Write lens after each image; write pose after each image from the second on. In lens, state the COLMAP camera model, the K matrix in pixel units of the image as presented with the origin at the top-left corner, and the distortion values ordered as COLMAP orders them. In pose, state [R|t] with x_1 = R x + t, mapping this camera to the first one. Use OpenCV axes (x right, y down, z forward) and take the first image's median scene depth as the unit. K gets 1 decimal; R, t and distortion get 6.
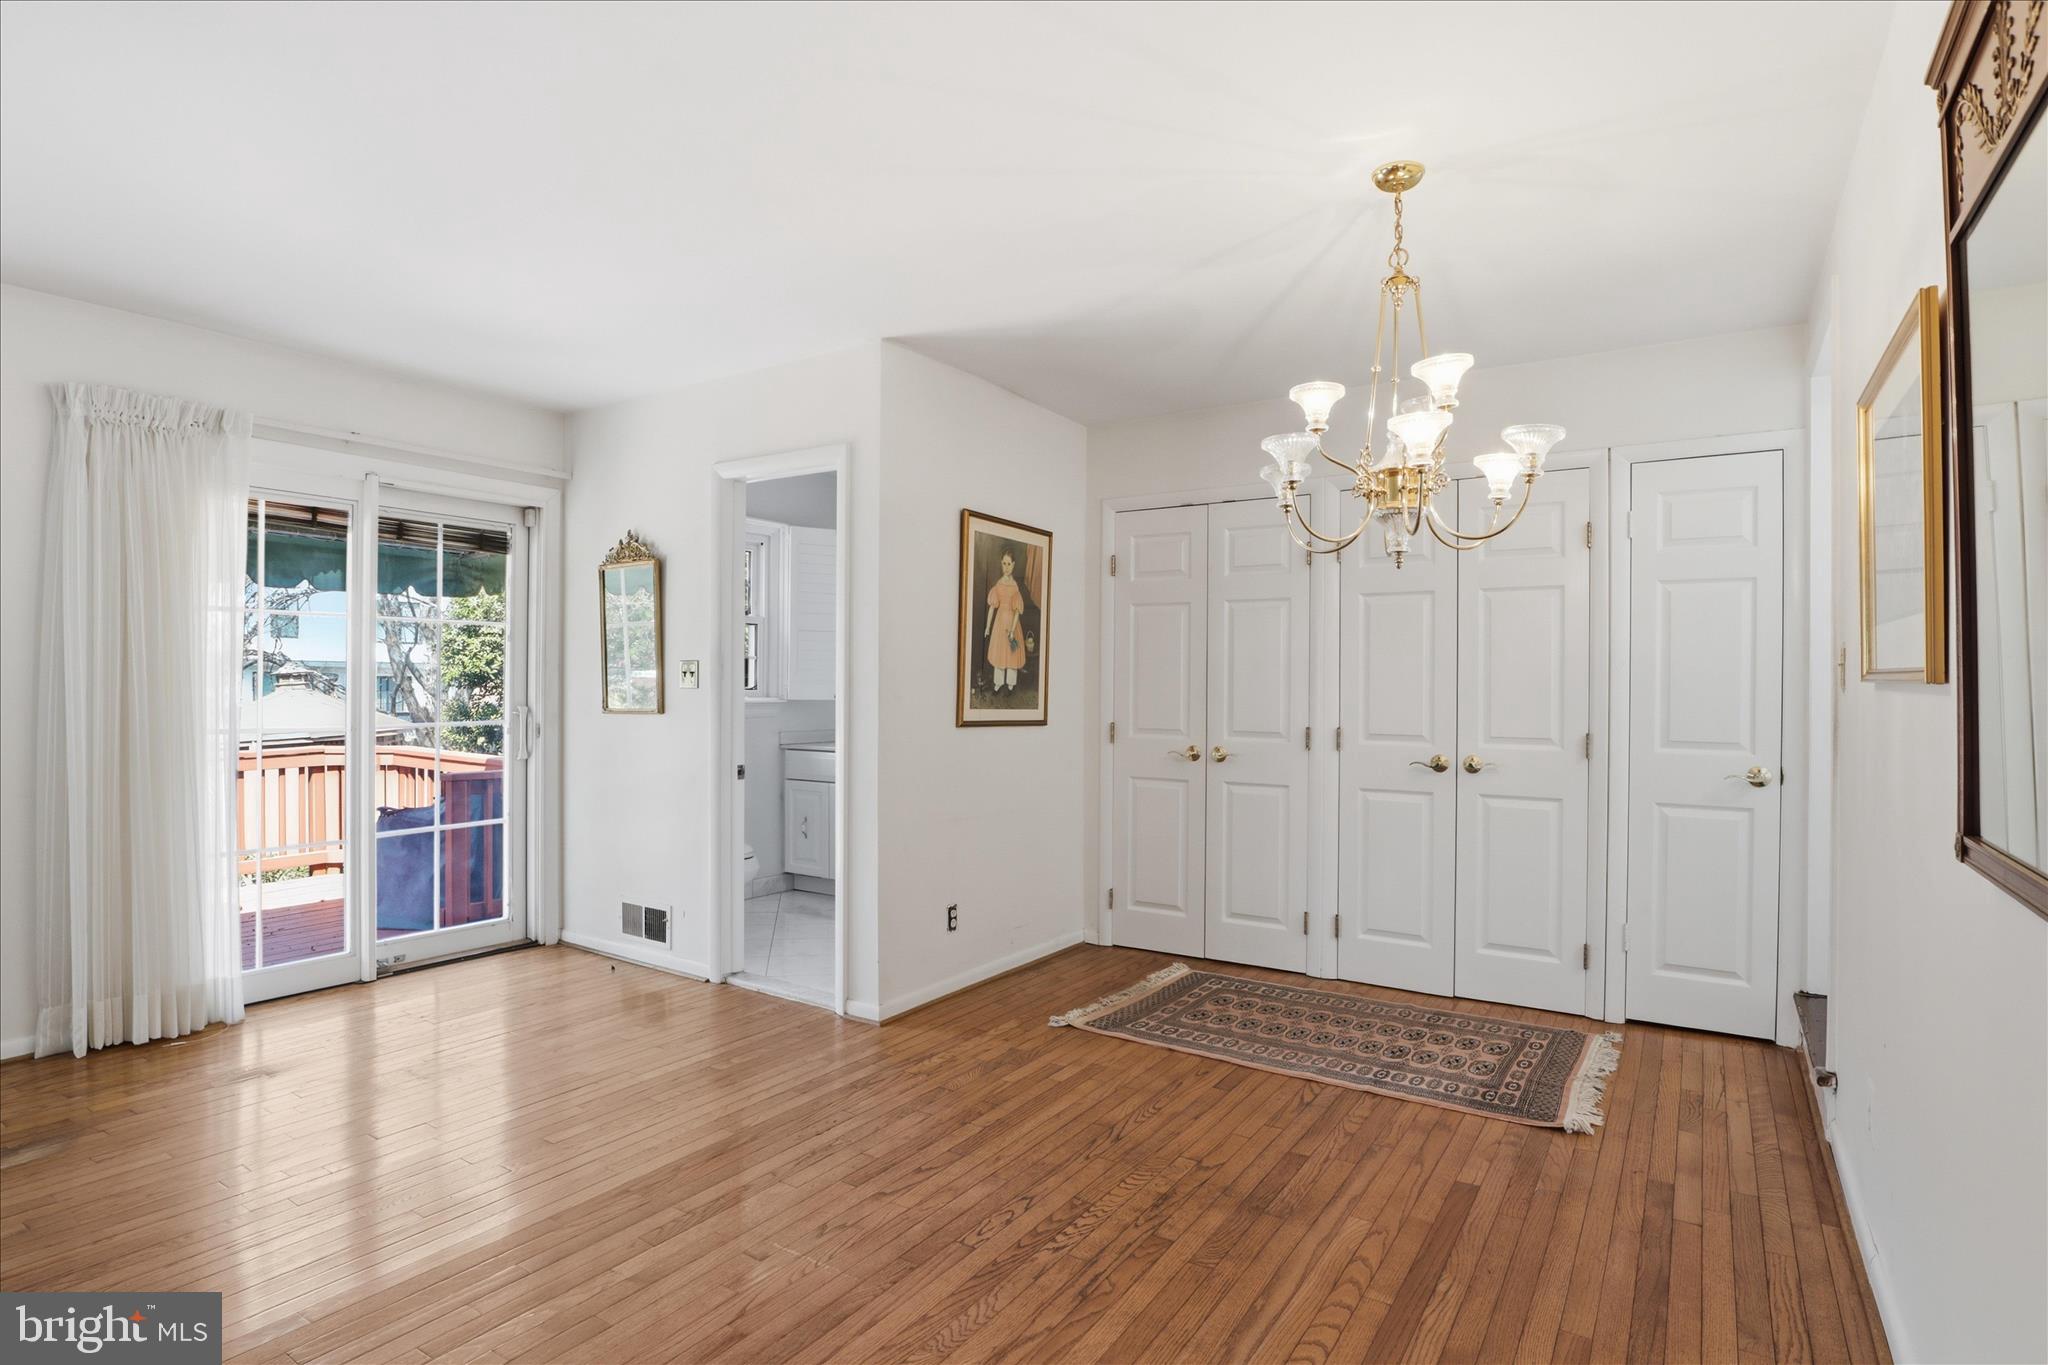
lens RADIAL K [[1054.8, 0, 1028.0], [0, 1054.8, 694.3], [0, 0, 1]] dist [-0.053297, 0.015146]
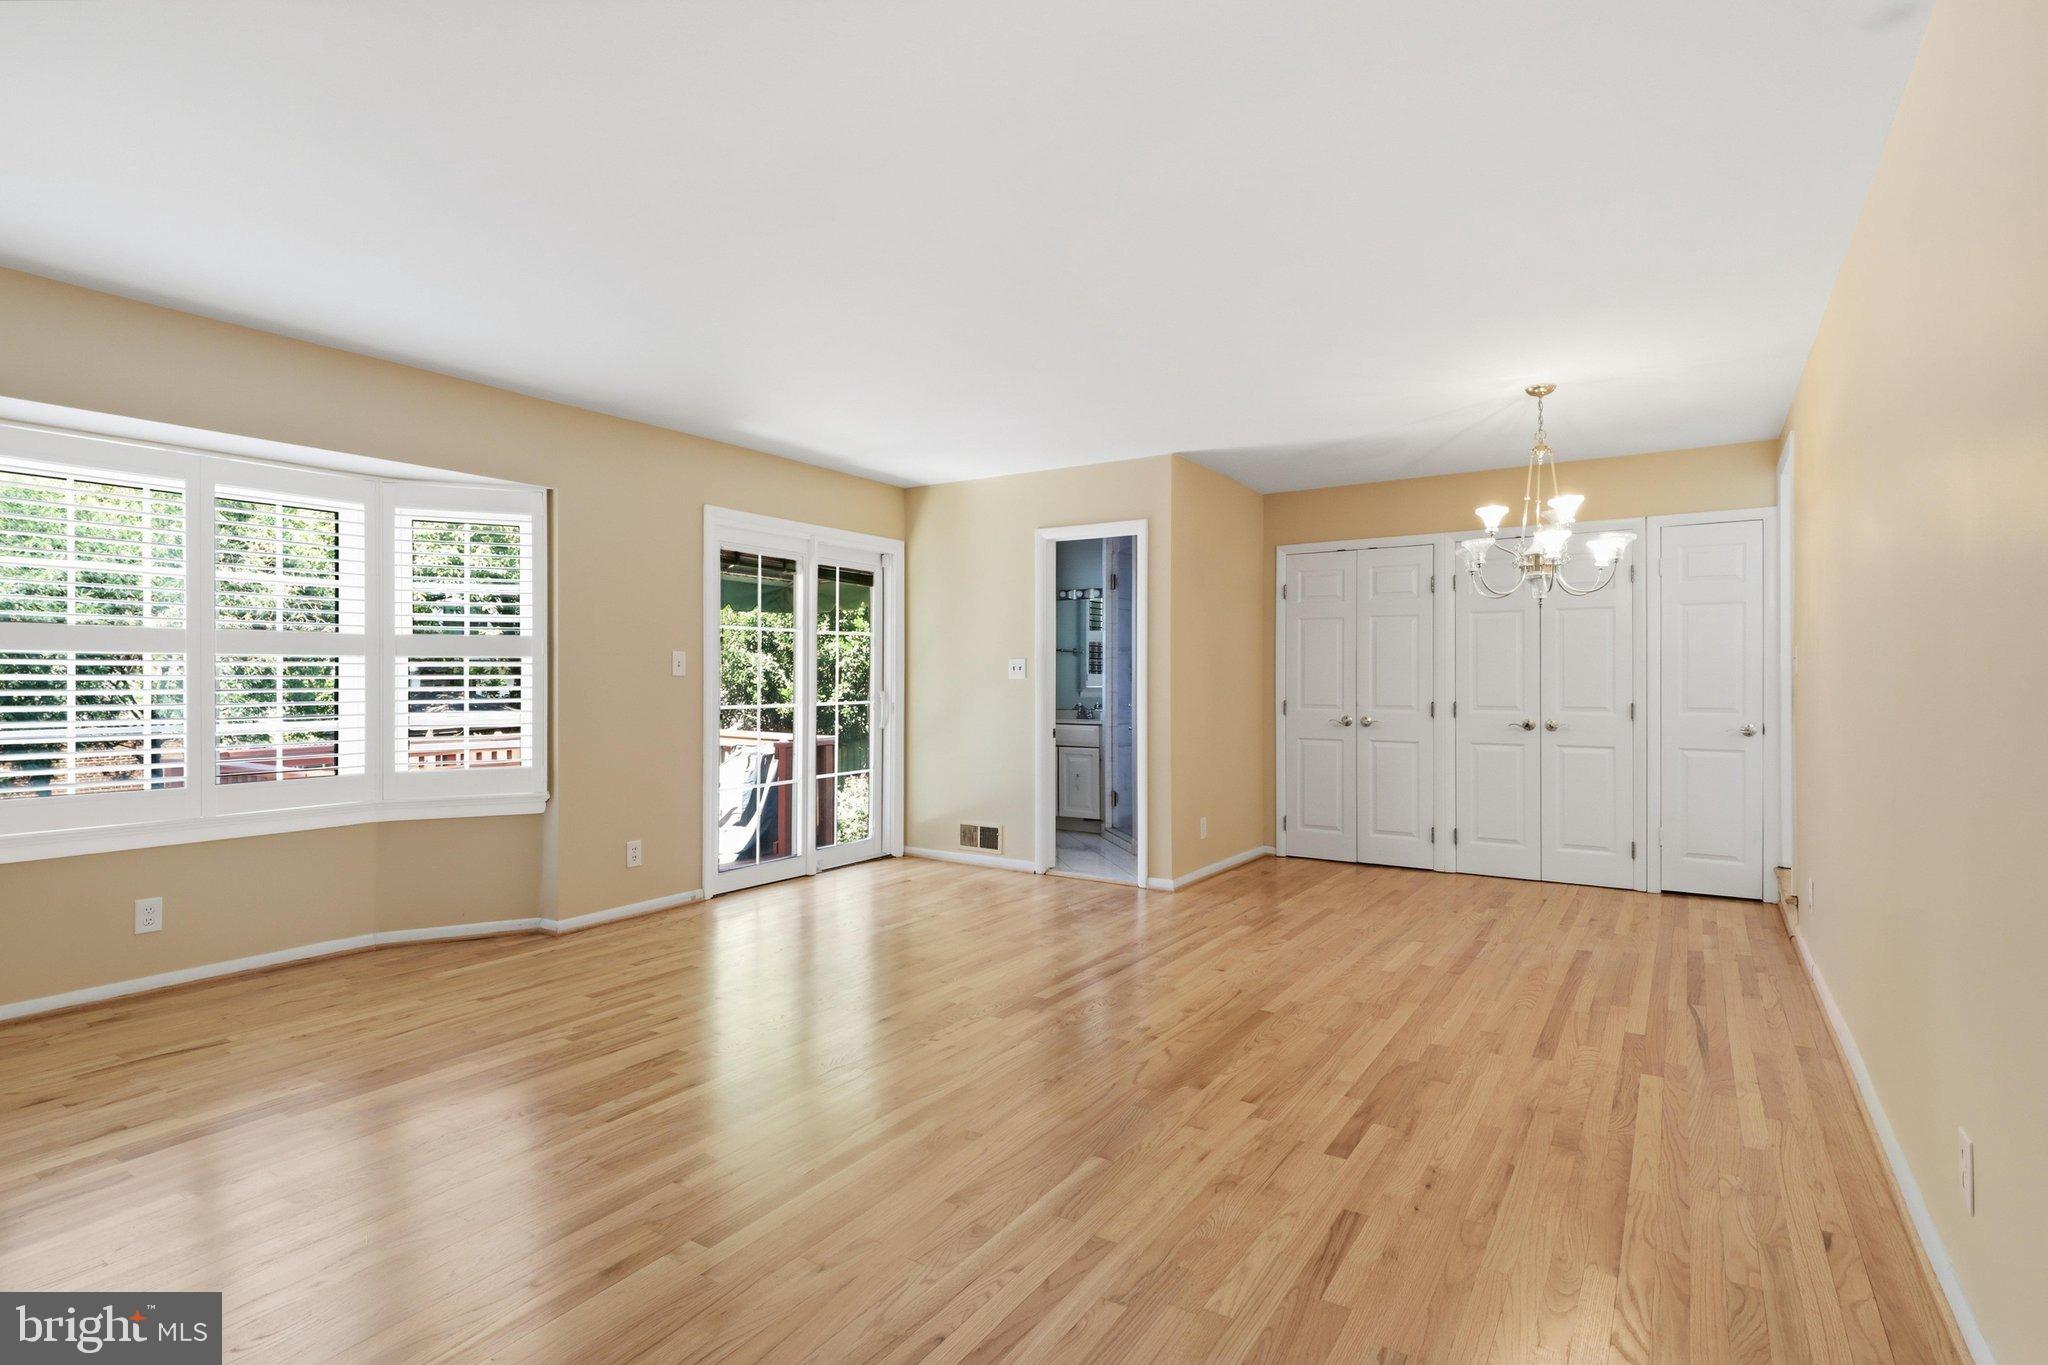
lens RADIAL K [[1020.4, 0, 1023.0], [0, 1020.4, 678.4], [0, 0, 1]] dist [0.025326, -0.019771]
pose [[0.999984, -0.004612, -0.003234, -0.313013], [0.004585, 0.999955, -0.008253, 0.007244], [0.003272, 0.008238, 0.999961, -0.457621]]
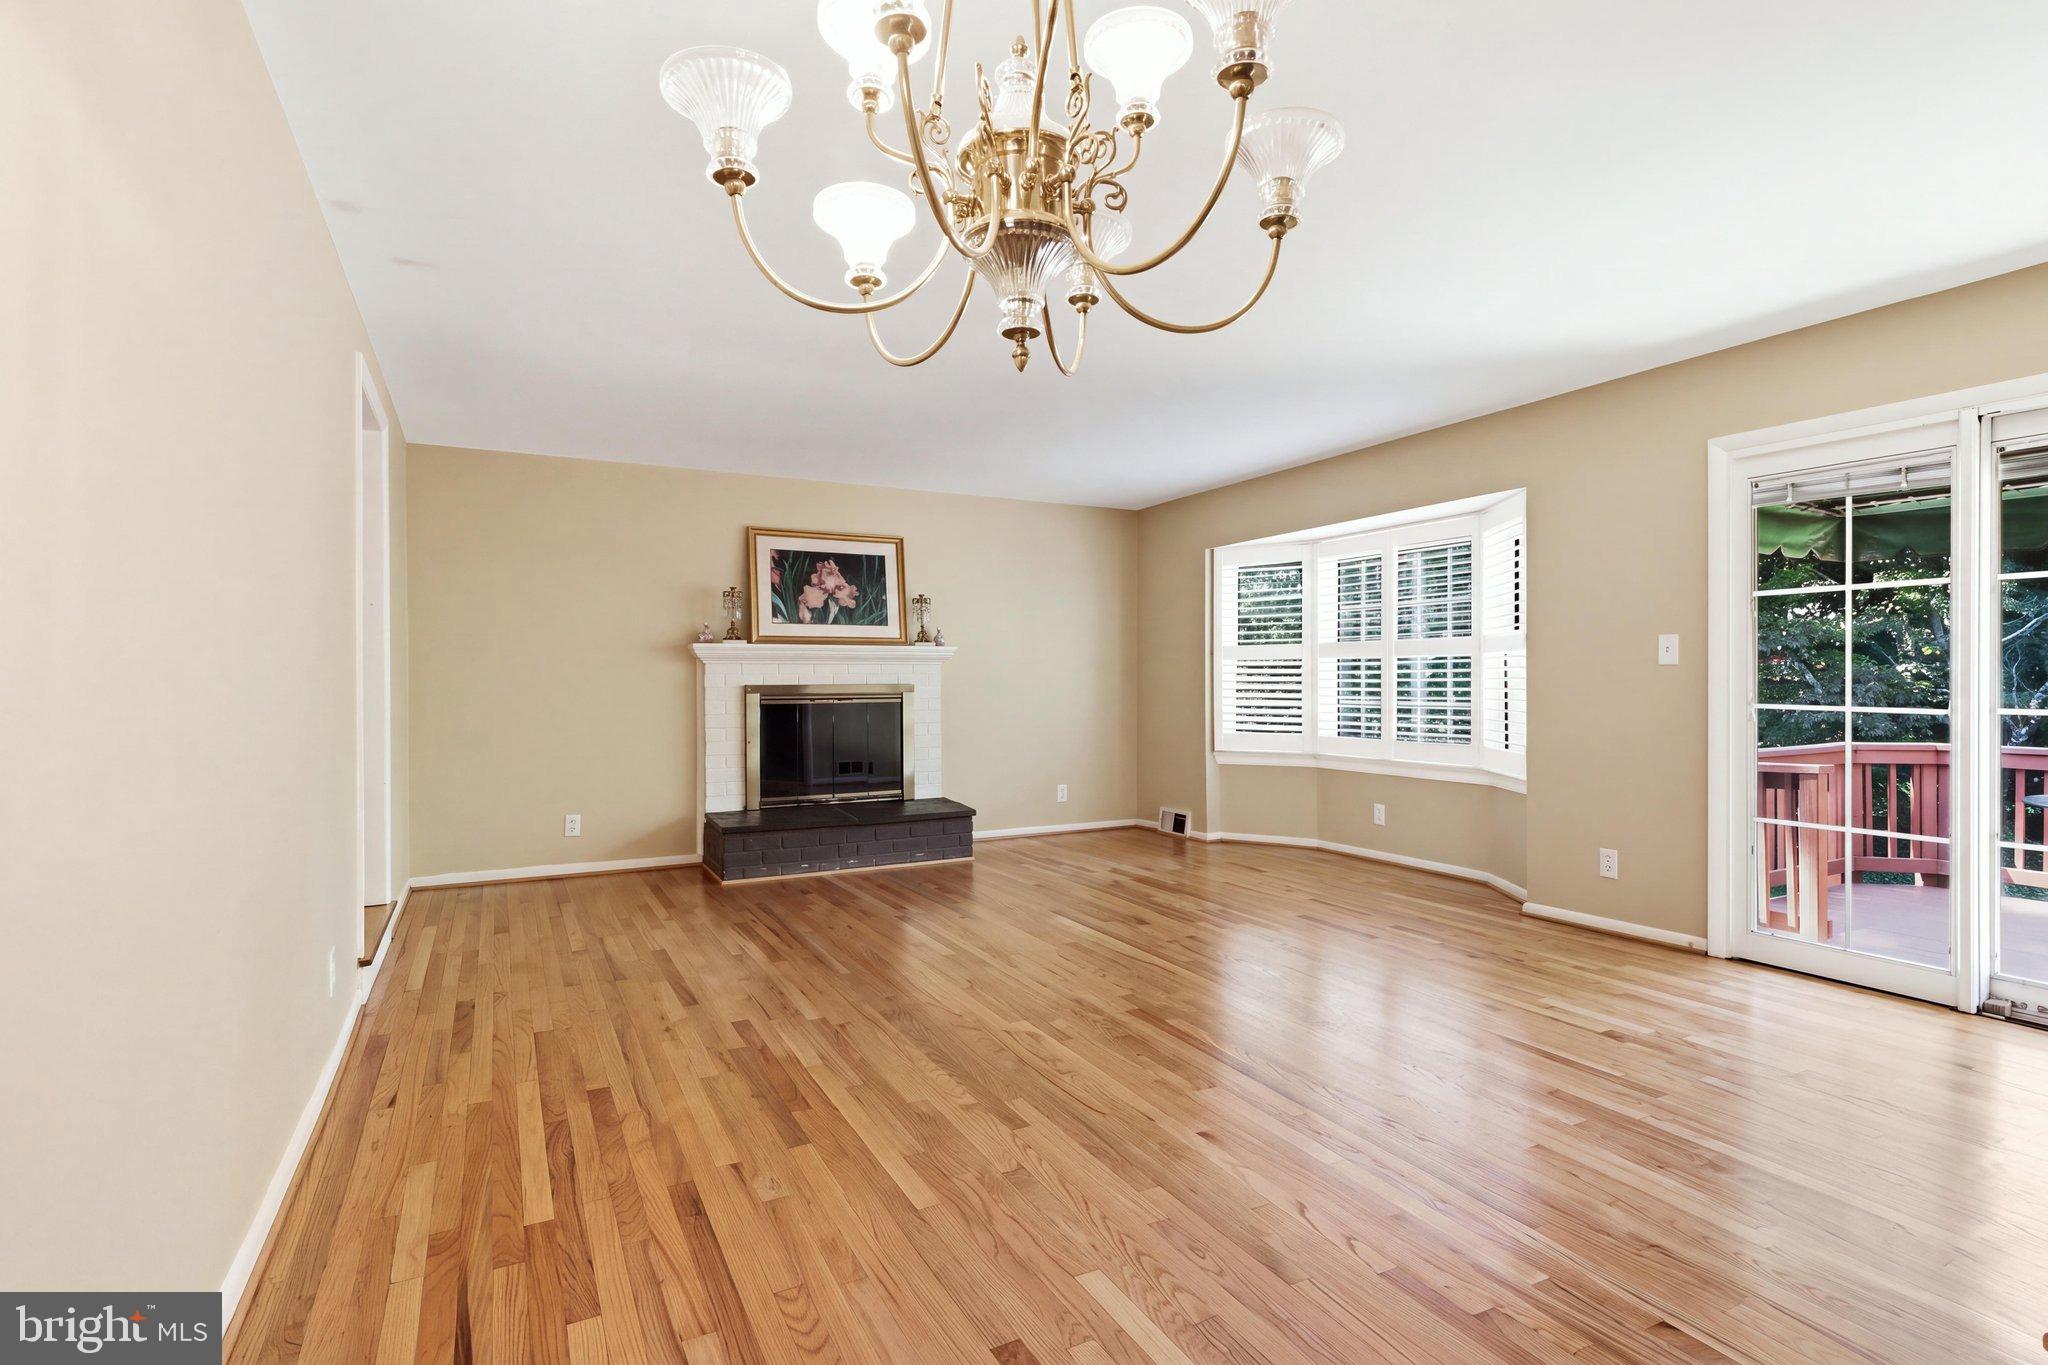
lens RADIAL K [[998.2, 0, 1024.0], [0, 998.2, 682.5], [0, 0, 1]] dist [-0.030564, -0.000131]
pose [[-0.494310, -0.002069, -0.869283, 0.406397], [-0.007398, 0.999971, 0.001827, 0.013328], [0.869254, 0.007334, -0.494311, 0.678425]]
